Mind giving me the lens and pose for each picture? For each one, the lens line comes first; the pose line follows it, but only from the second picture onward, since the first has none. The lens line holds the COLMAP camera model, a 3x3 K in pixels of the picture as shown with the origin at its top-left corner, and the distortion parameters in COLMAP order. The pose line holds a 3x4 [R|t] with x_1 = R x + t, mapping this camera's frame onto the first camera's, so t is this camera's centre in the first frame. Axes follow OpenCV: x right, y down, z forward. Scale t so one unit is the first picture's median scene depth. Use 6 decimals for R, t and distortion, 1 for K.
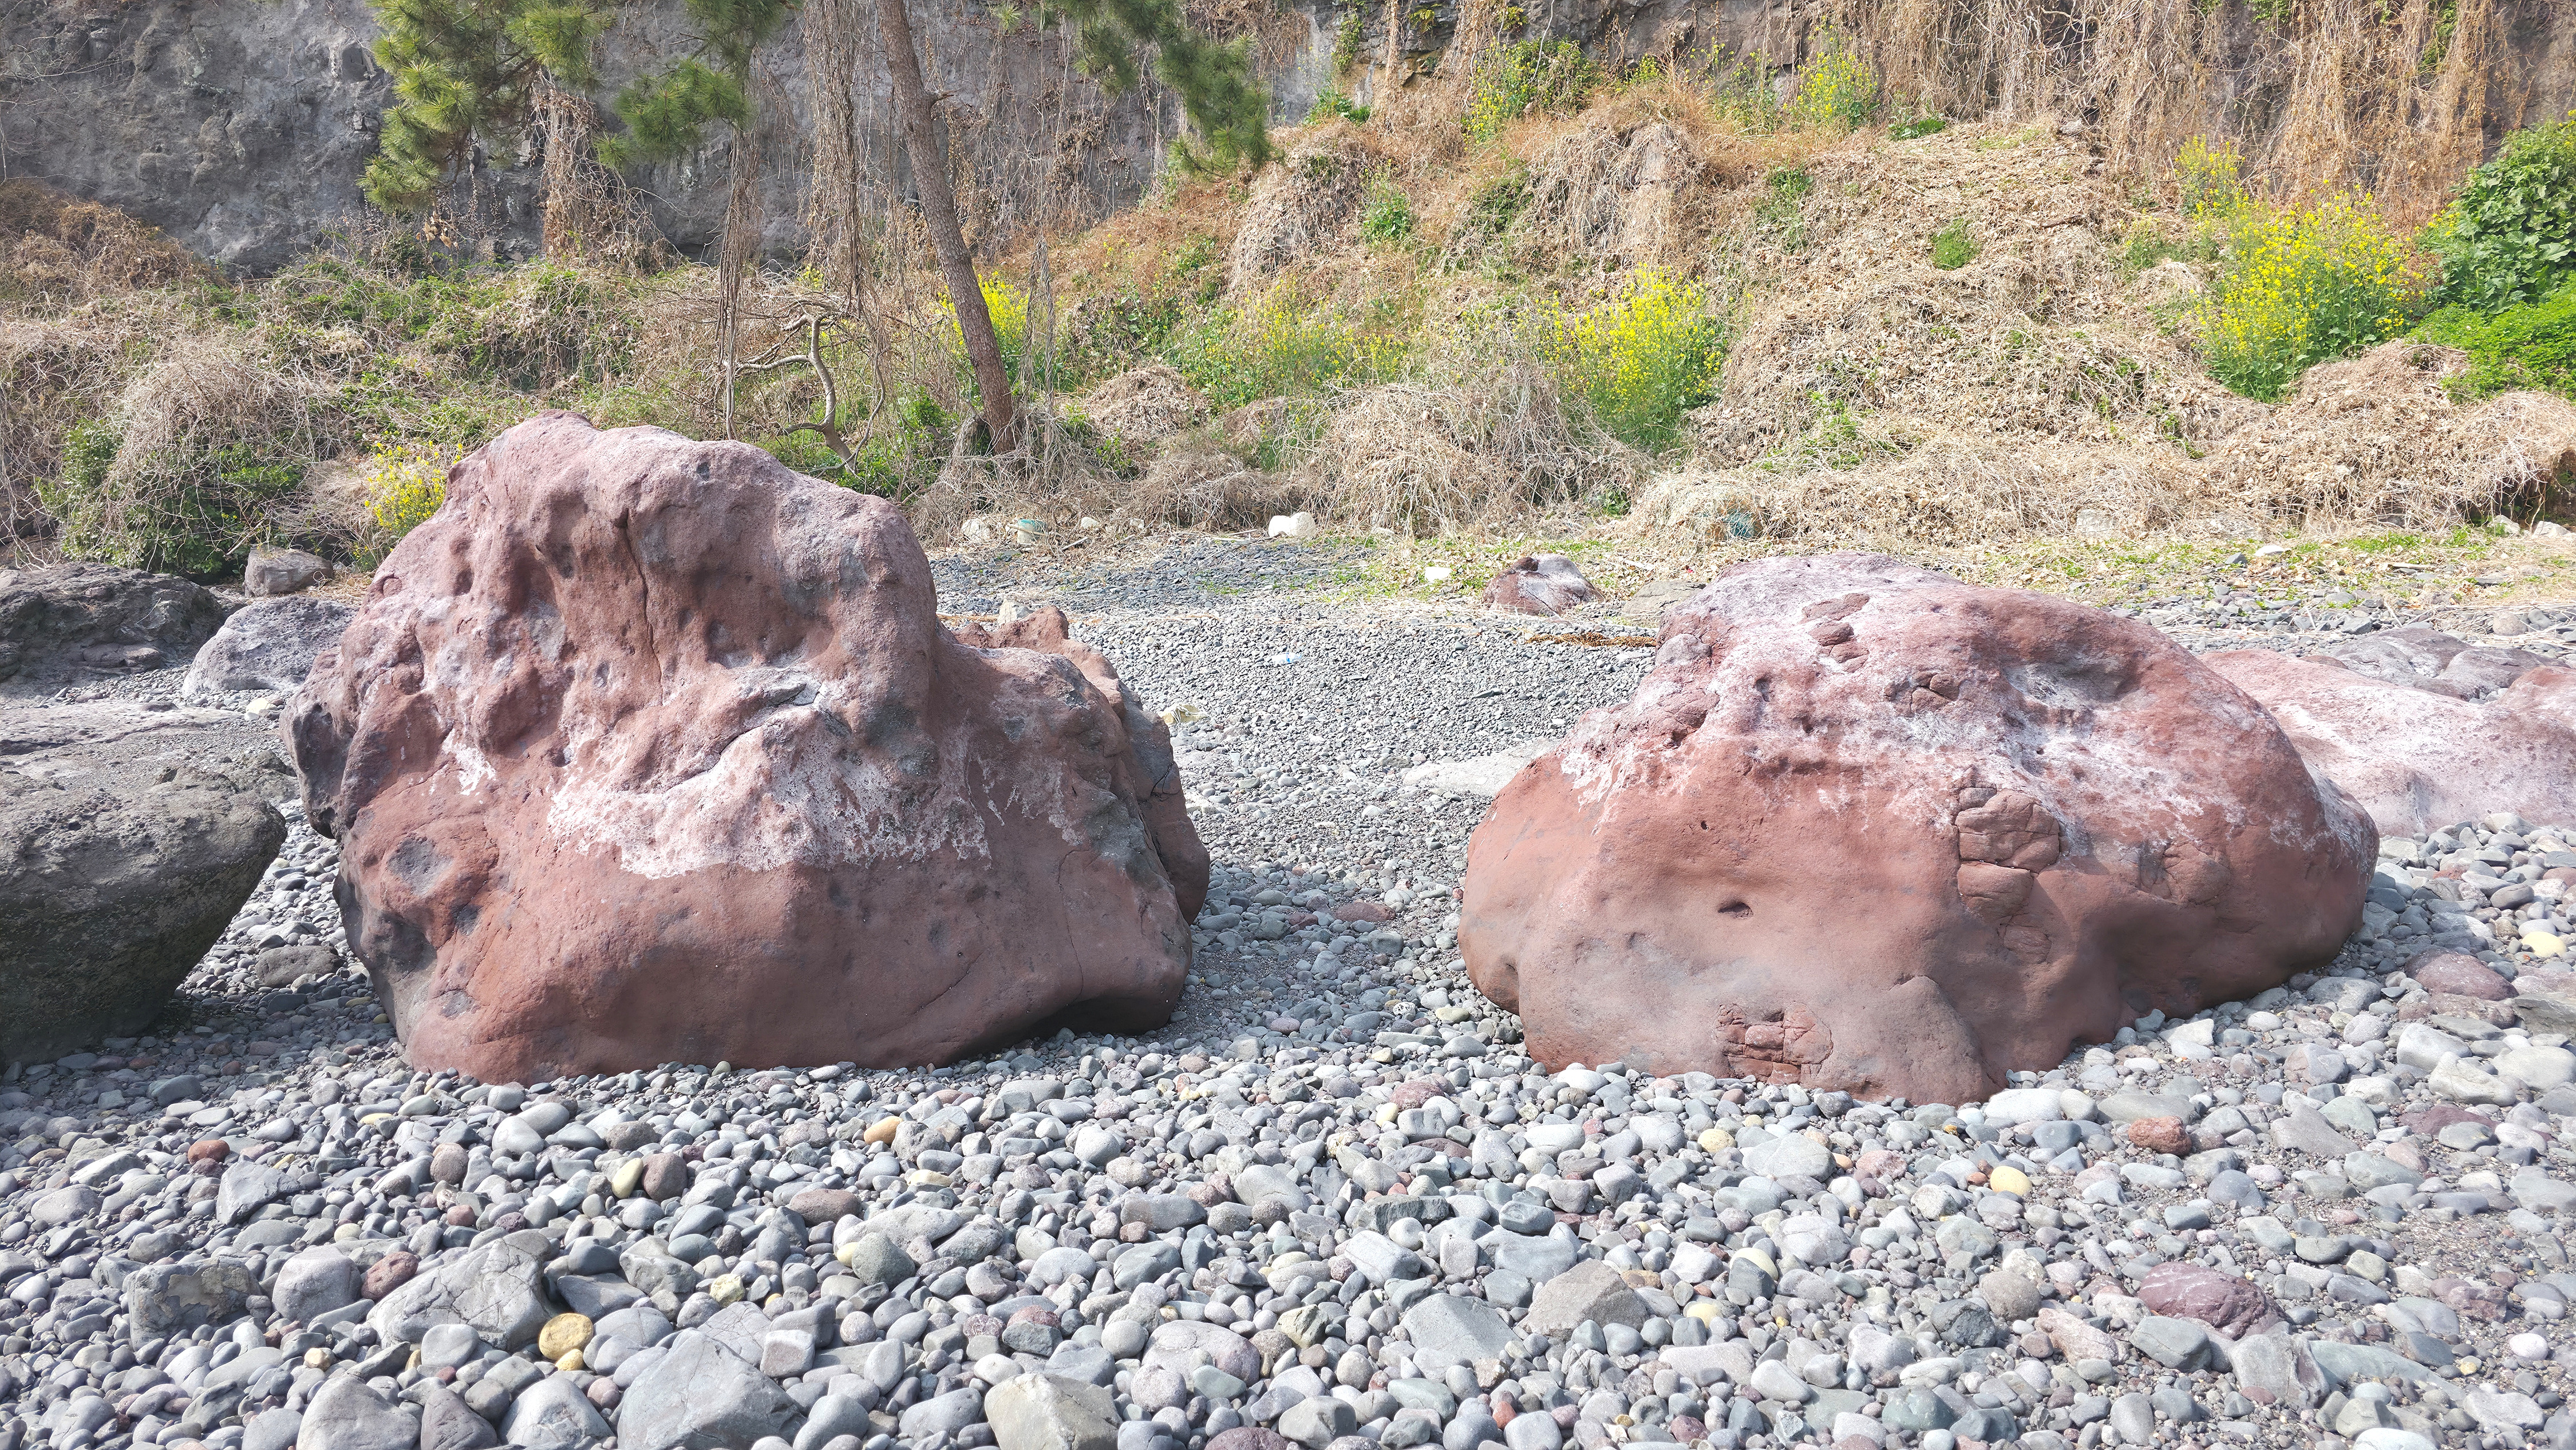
lens RADIAL K [[1694.2, 0, 1300.1], [0, 1694.2, 740.0], [0, 0, 1]] dist [0.063691, -0.061255]
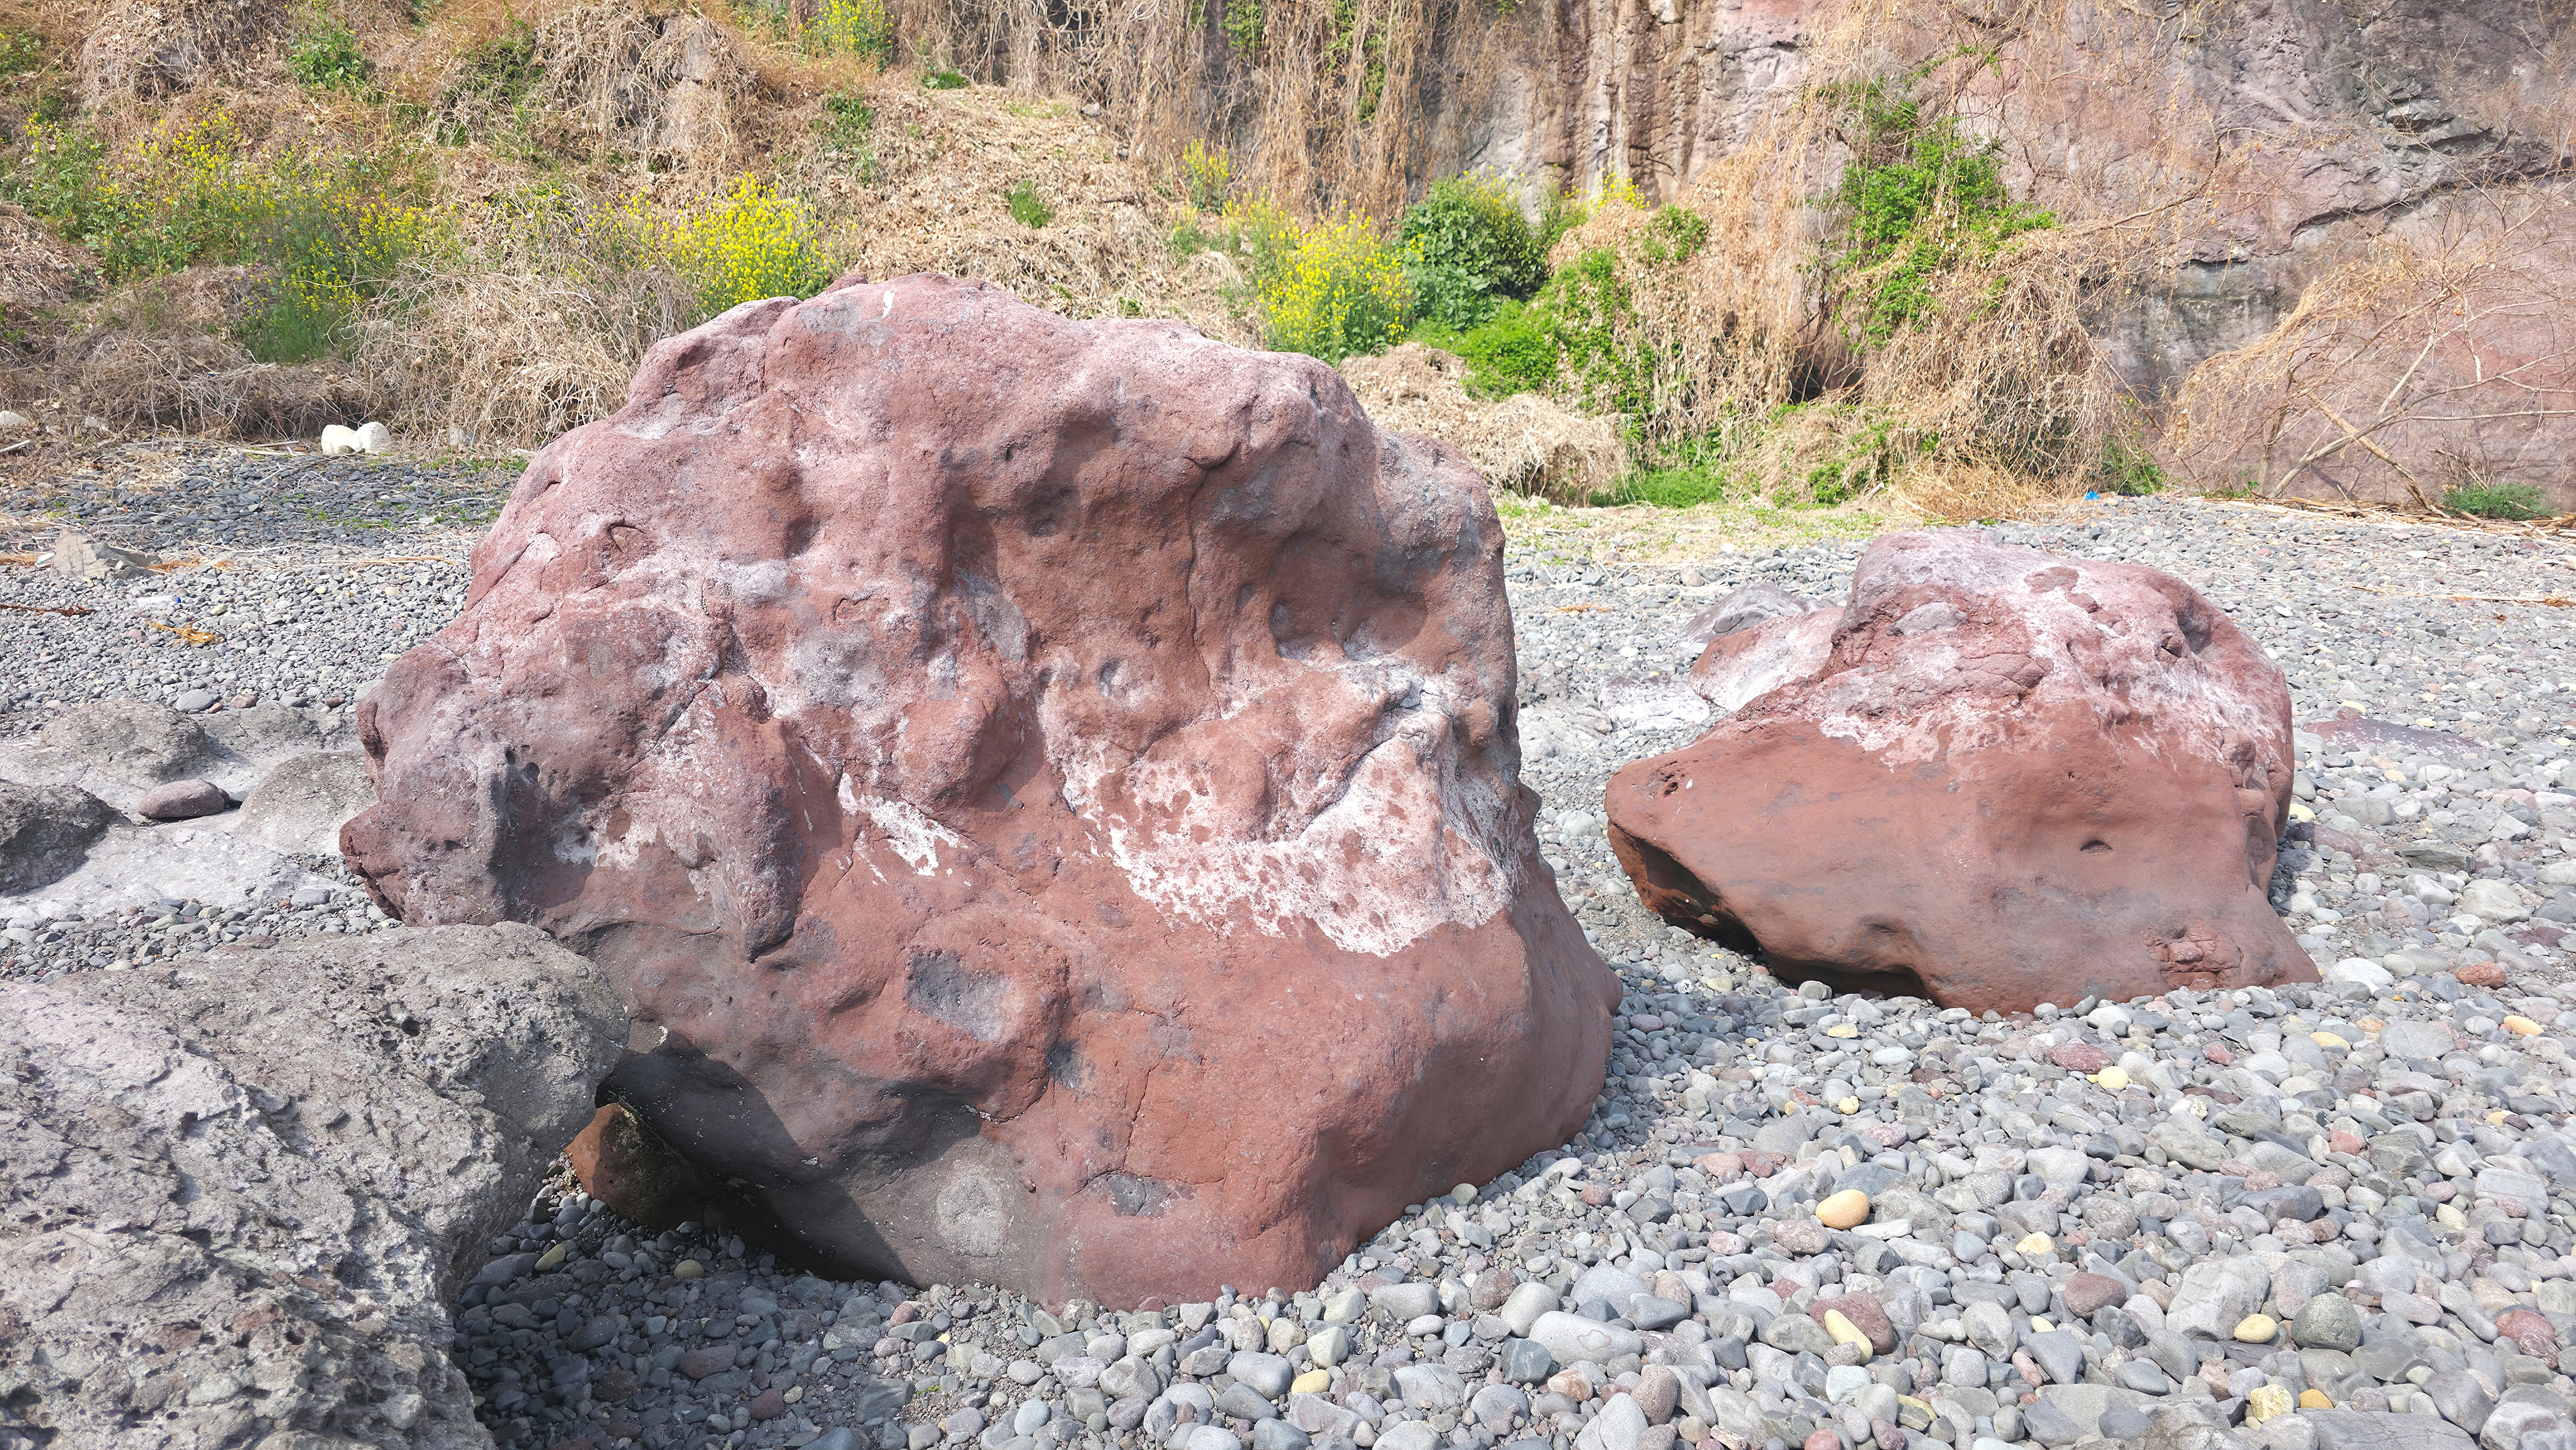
lens RADIAL K [[1694.2, 0, 1296.6], [0, 1694.2, 725.4], [0, 0, 1]] dist [0.063691, -0.061255]
pose [[0.753668, -0.057294, 0.654753, -0.780659], [0.038205, 0.998328, 0.043381, -0.045125], [-0.656143, -0.007680, 0.754597, 0.425995]]
